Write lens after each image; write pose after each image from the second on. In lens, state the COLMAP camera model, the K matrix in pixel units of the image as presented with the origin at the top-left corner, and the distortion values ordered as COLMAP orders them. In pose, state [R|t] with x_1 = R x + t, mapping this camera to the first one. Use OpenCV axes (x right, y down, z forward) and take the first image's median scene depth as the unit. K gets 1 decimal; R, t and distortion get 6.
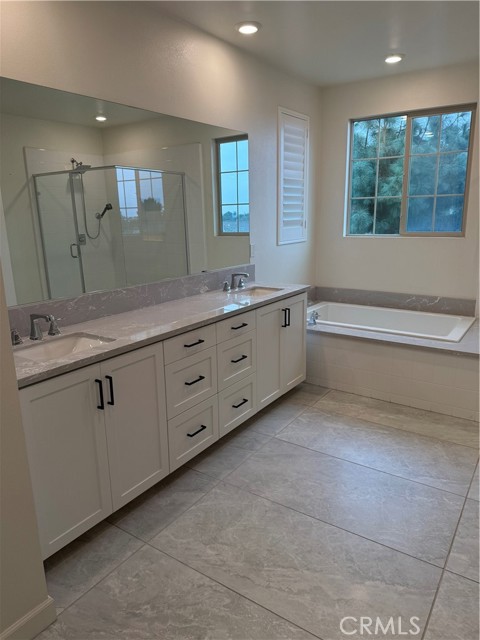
lens RADIAL K [[453.7, 0, 240.0], [0, 453.7, 320.0], [0, 0, 1]] dist [0.163072, -0.161953]
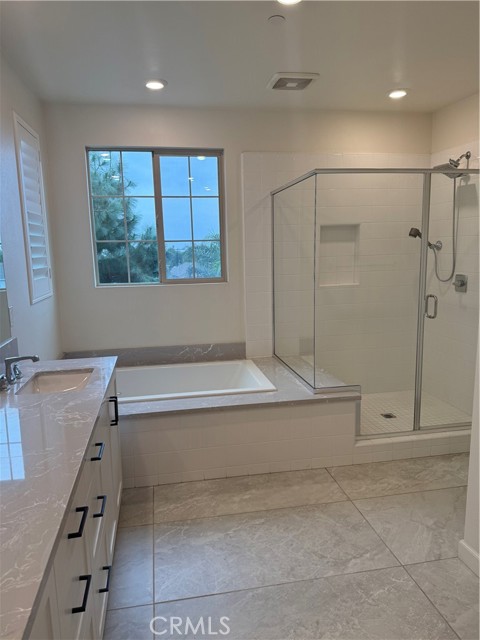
lens RADIAL K [[463.7, 0, 240.0], [0, 463.7, 320.0], [0, 0, 1]] dist [0.076086, -0.086163]
pose [[0.723514, -0.114444, 0.680757, -0.200826], [0.176986, 0.983952, -0.022688, -0.079992], [-0.667236, 0.136899, 0.732158, 0.319565]]
